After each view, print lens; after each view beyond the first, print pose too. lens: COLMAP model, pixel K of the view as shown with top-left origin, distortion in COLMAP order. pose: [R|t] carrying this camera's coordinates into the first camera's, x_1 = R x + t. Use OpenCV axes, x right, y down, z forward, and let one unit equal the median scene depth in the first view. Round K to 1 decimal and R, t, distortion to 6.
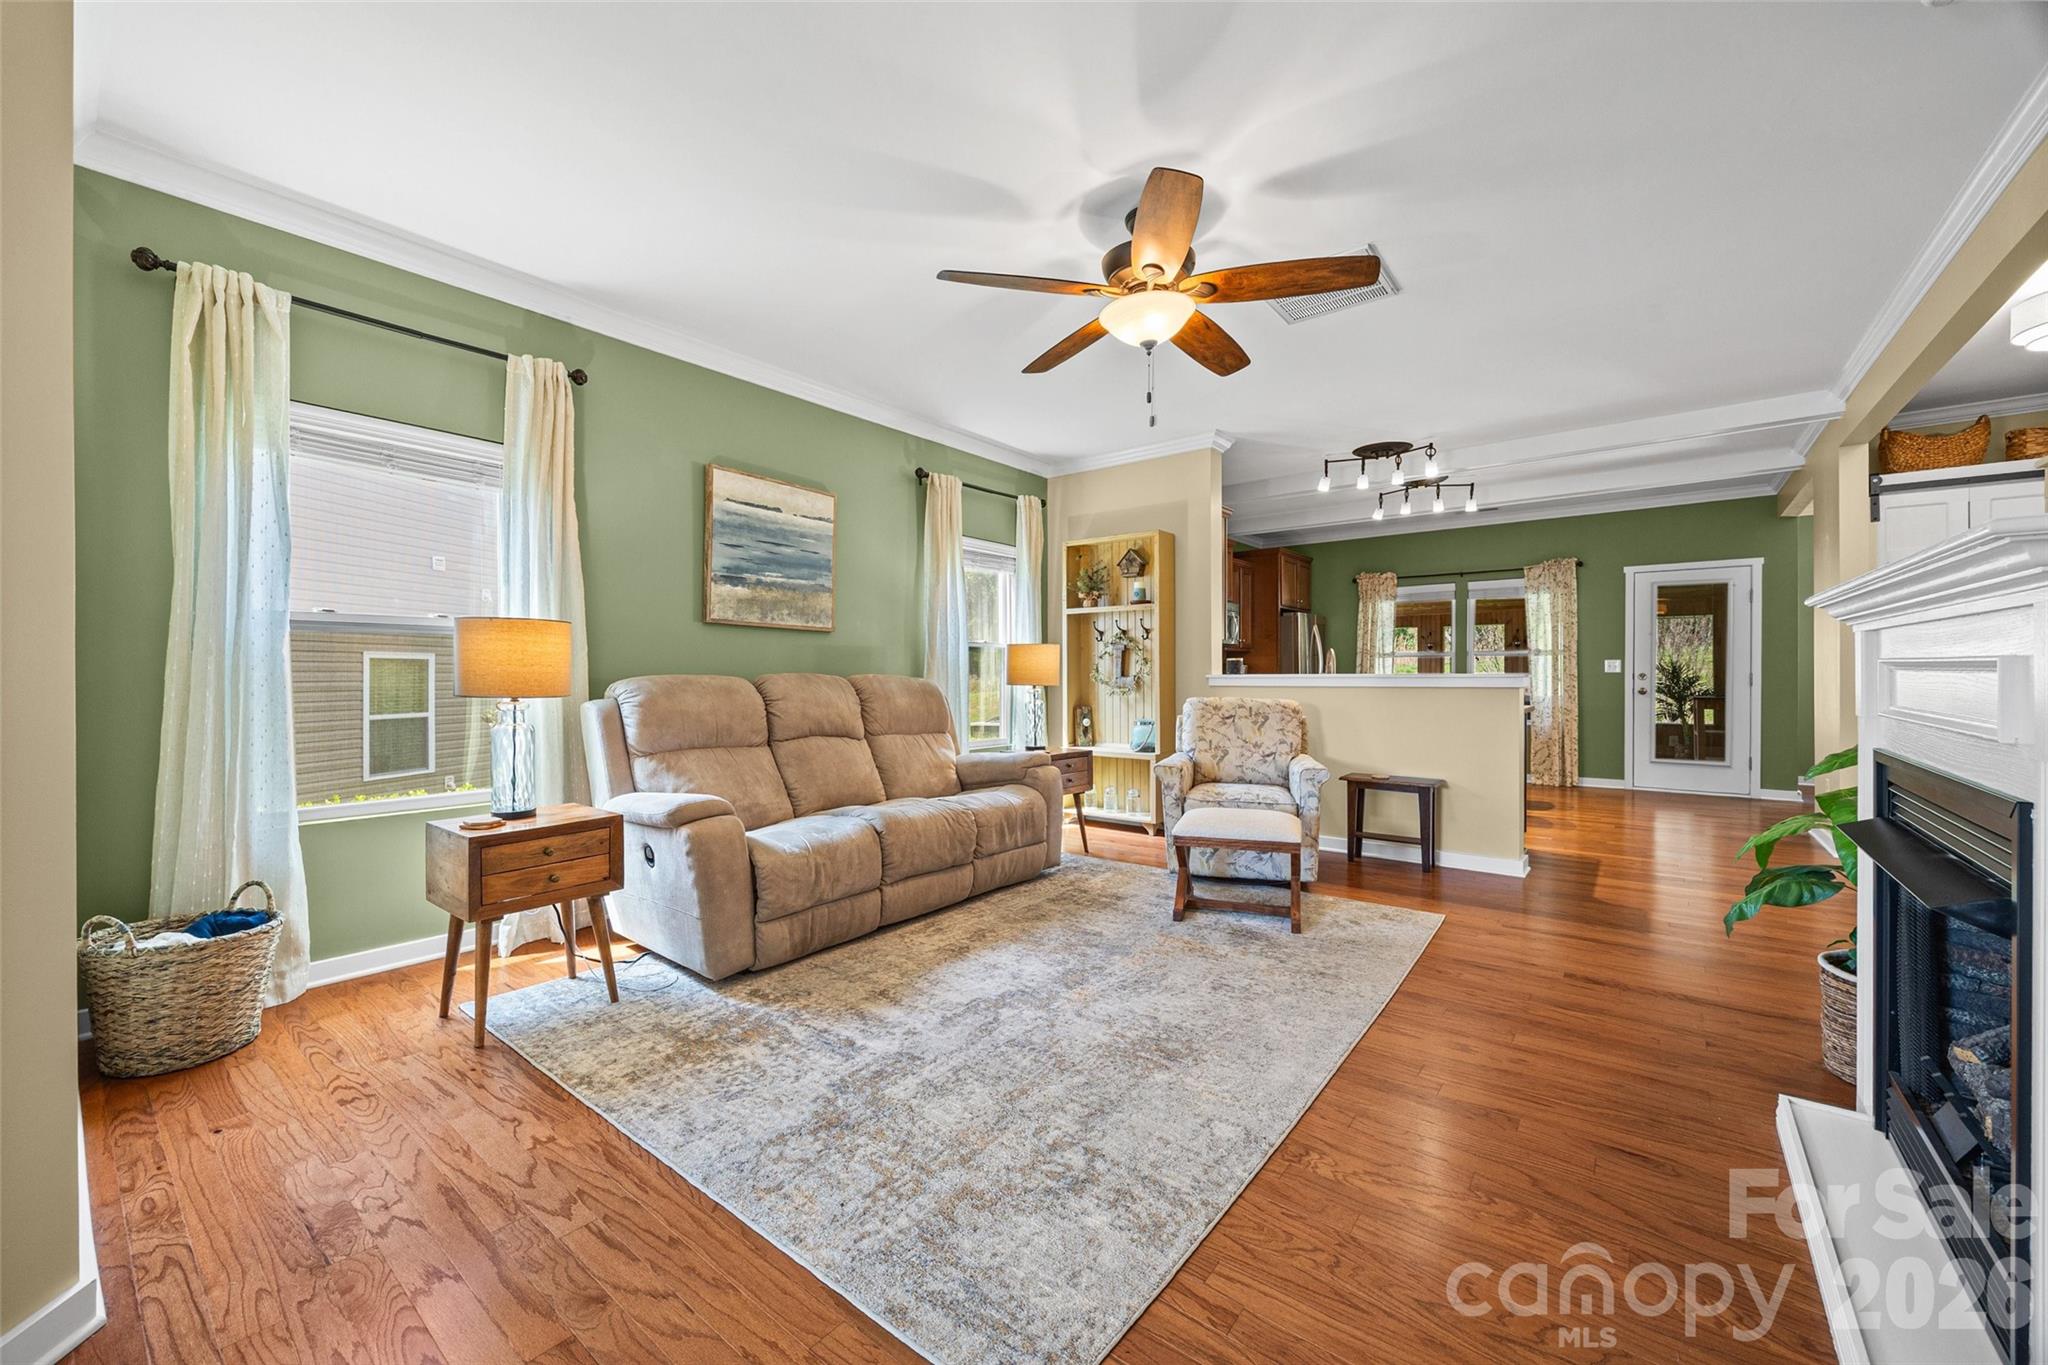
lens RADIAL K [[789.3, 0, 1006.3], [0, 789.3, 676.5], [0, 0, 1]] dist [-0.002066, -0.000020]
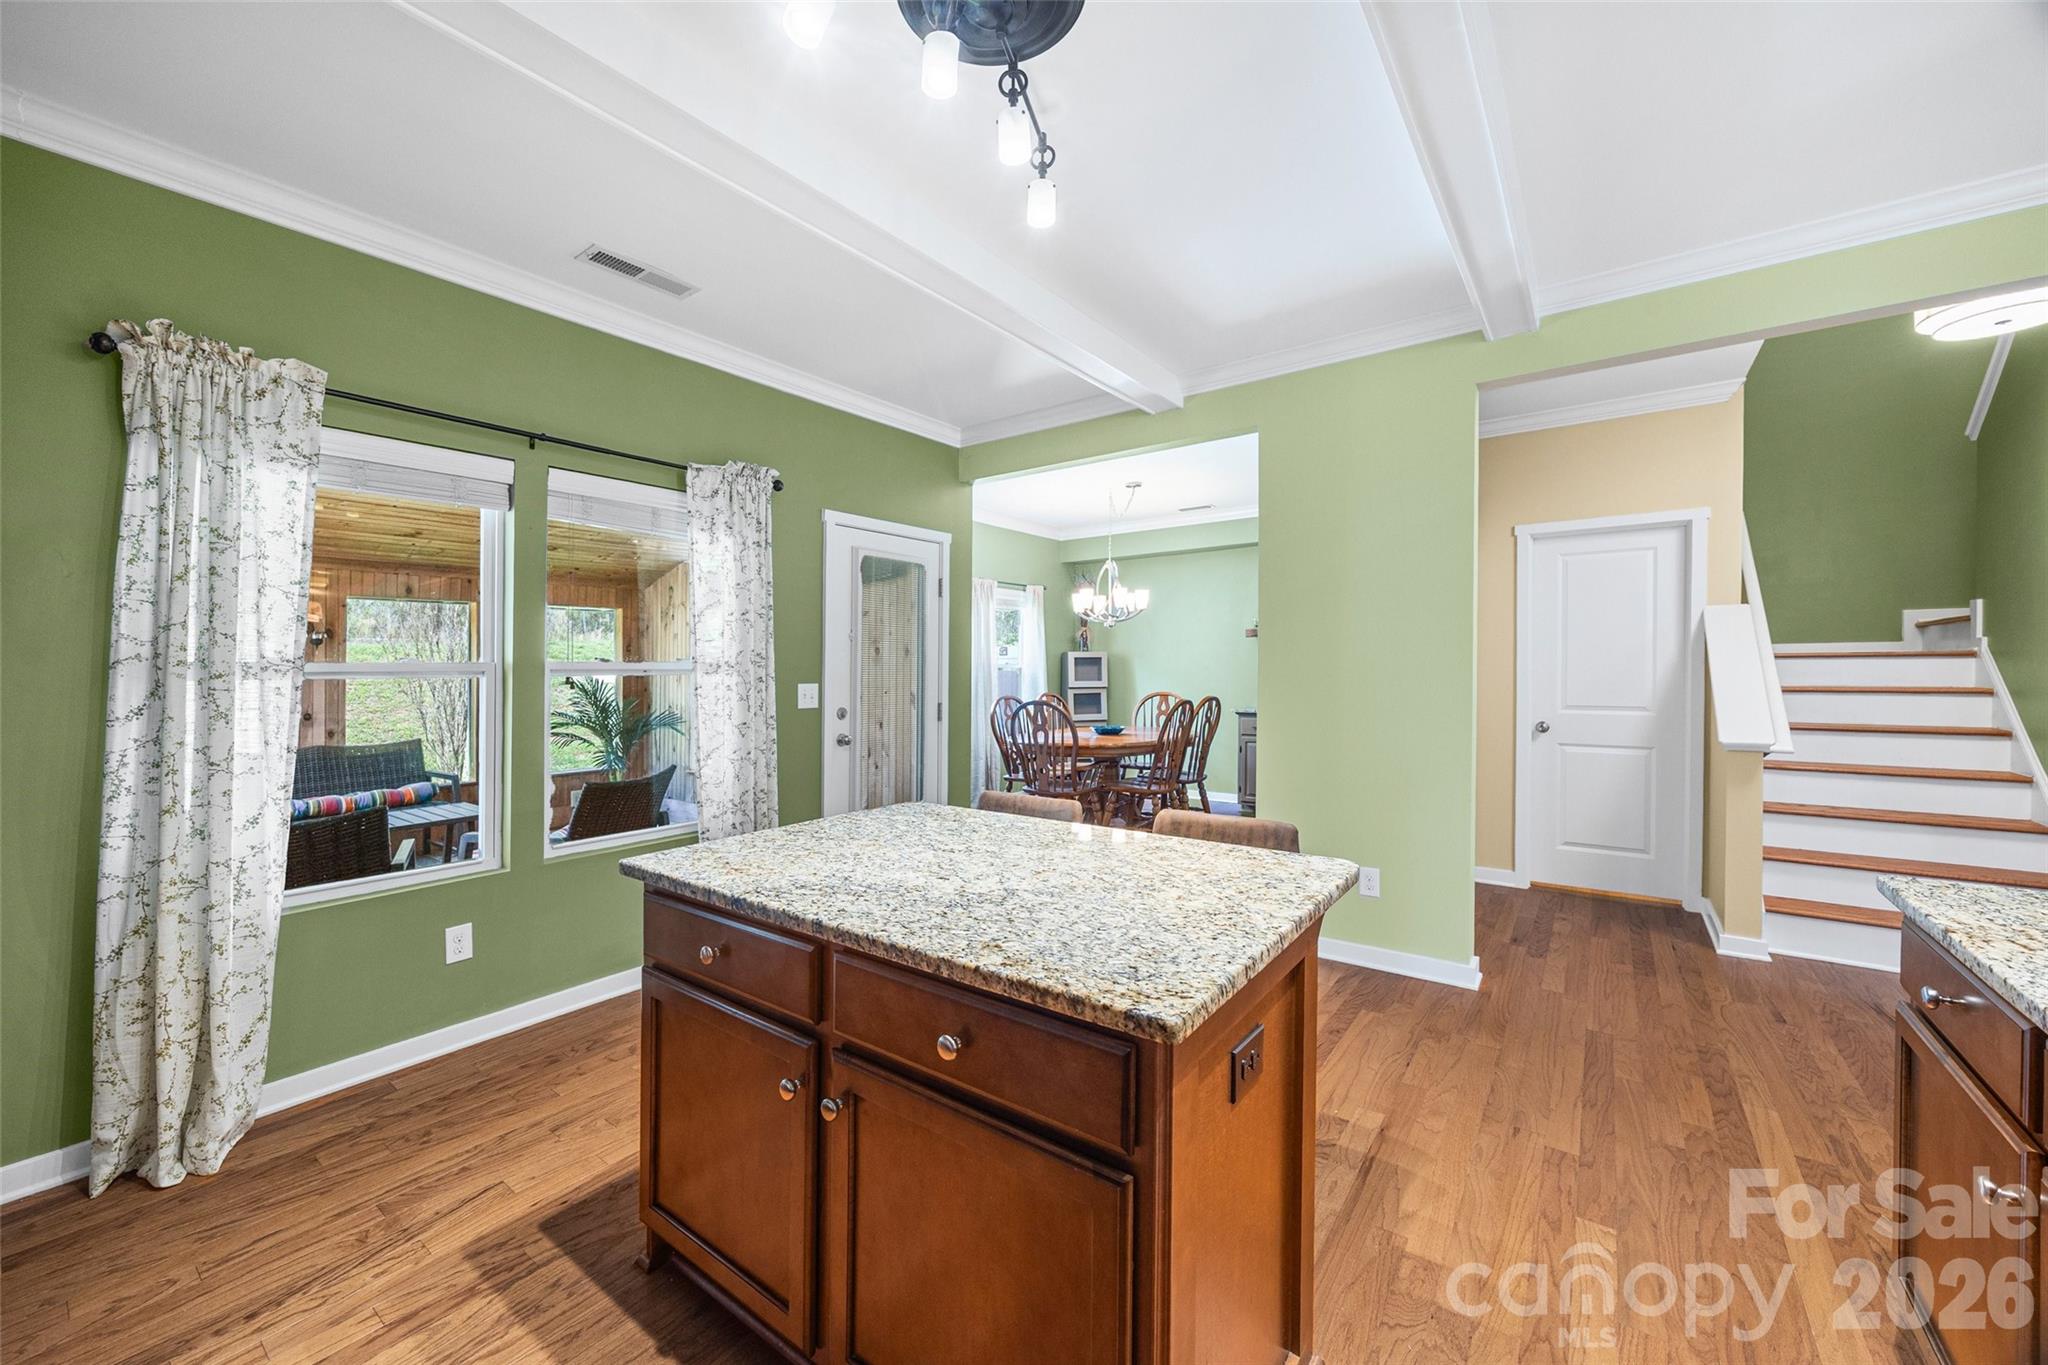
lens RADIAL K [[789.3, 0, 1006.3], [0, 789.3, 676.5], [0, 0, 1]] dist [-0.002066, -0.000020]
pose [[-0.029110, -0.009521, 0.999531, 0.516251], [0.009382, 0.999908, 0.009798, -0.063376], [-0.999532, 0.009663, -0.029018, 1.865729]]
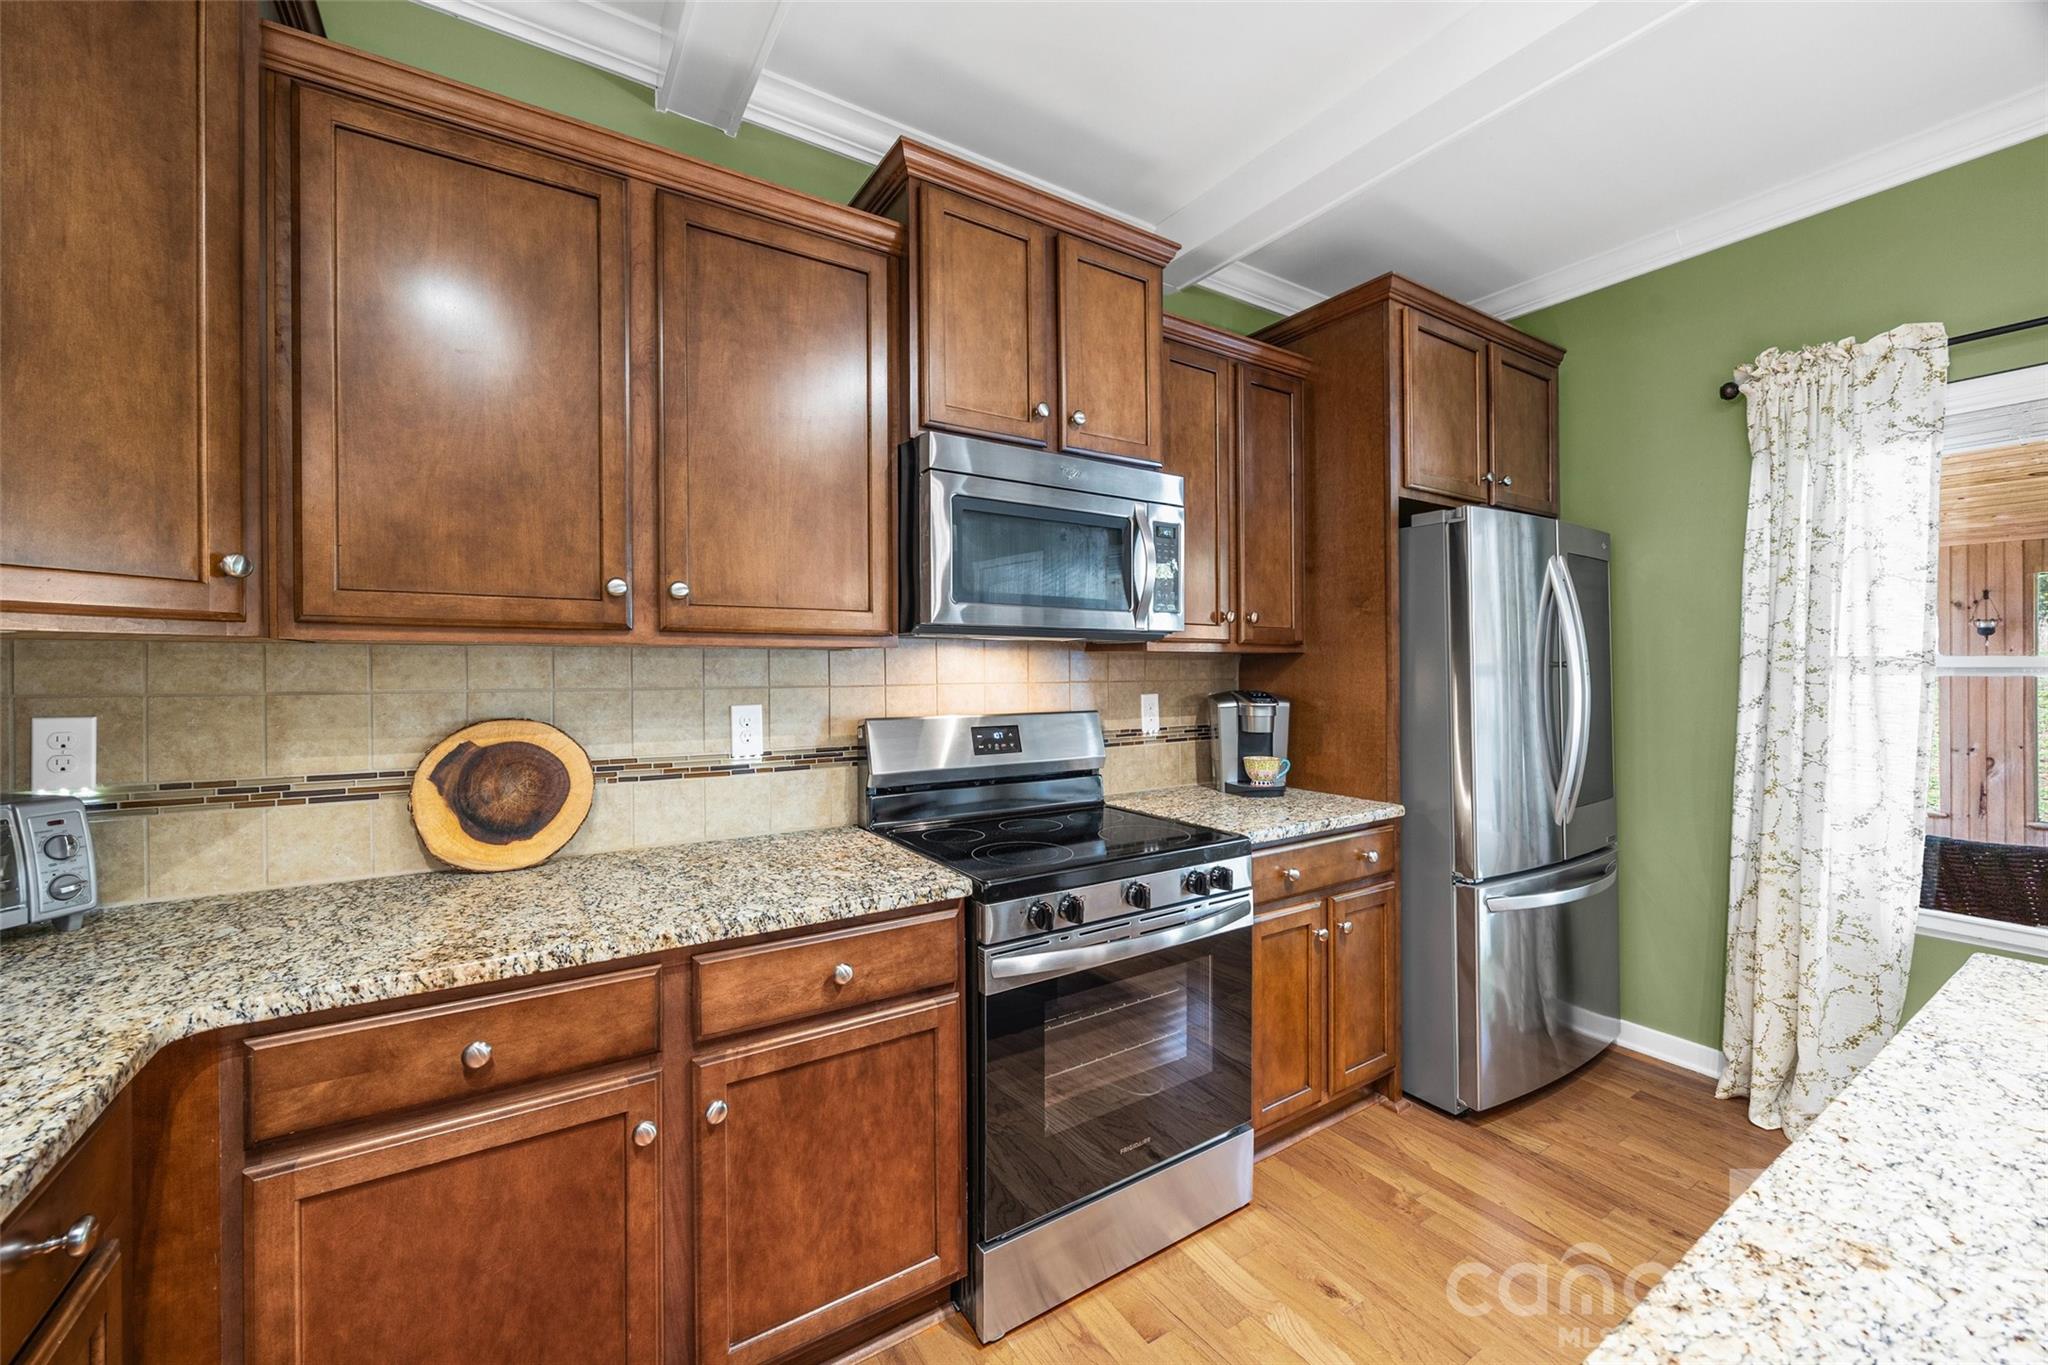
lens RADIAL K [[795.4, 0, 1019.1], [0, 795.4, 663.8], [0, 0, 1]] dist [-0.003550, -0.000274]
pose [[0.948927, 0.000305, -0.315495, 0.736860], [-0.002140, 0.999983, -0.005469, -0.063788], [0.315488, 0.005865, 0.948911, 1.658449]]
